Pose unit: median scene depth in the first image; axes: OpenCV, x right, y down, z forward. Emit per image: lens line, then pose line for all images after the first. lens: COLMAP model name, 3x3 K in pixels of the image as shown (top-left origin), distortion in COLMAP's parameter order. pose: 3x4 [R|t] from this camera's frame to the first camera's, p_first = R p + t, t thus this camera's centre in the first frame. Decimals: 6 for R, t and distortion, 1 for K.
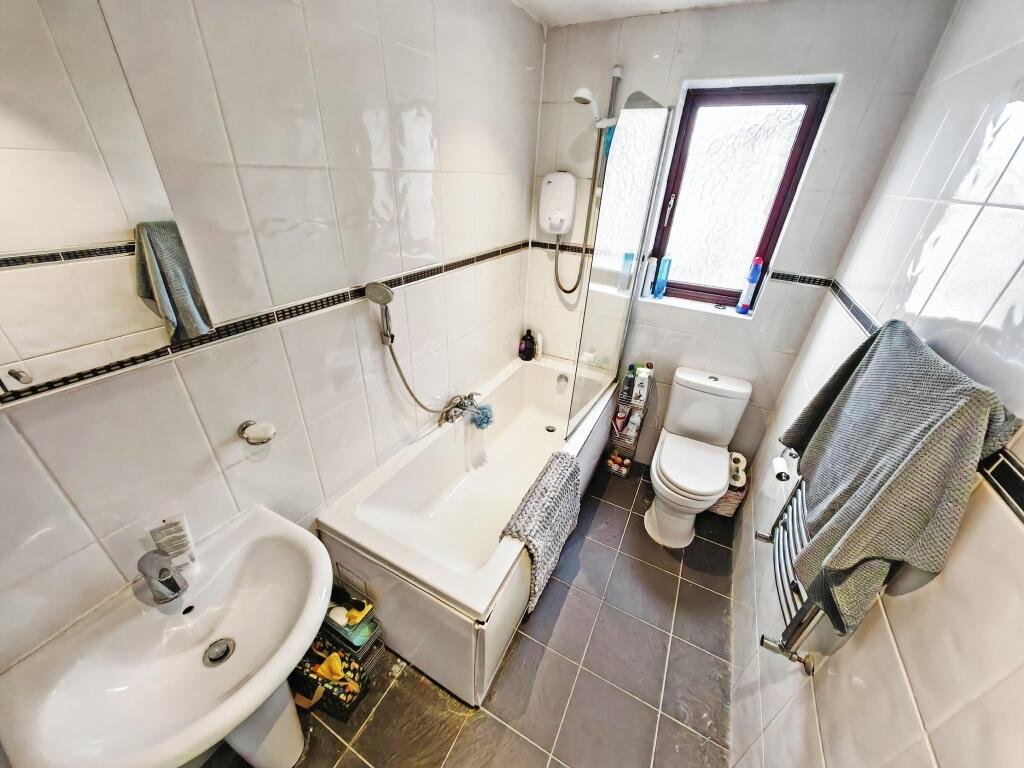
lens RADIAL K [[371.9, 0, 478.2], [0, 371.9, 382.7], [0, 0, 1]] dist [-0.000437, 0.000029]
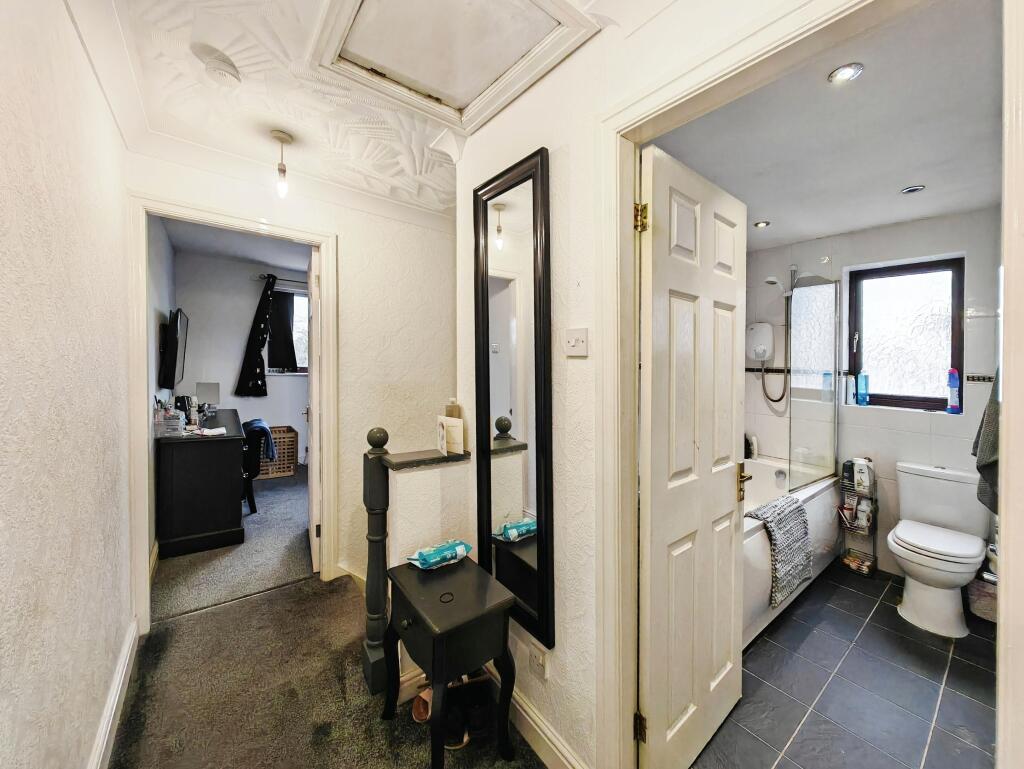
lens RADIAL K [[385.1, 0, 512.0], [0, 385.1, 384.5], [0, 0, 1]] dist [0.002443, 0.000225]
pose [[0.934074, 0.001656, -0.357075, -0.149579], [-0.168613, 0.883527, -0.436978, 0.474509], [0.314762, 0.468378, 0.825559, -0.464218]]
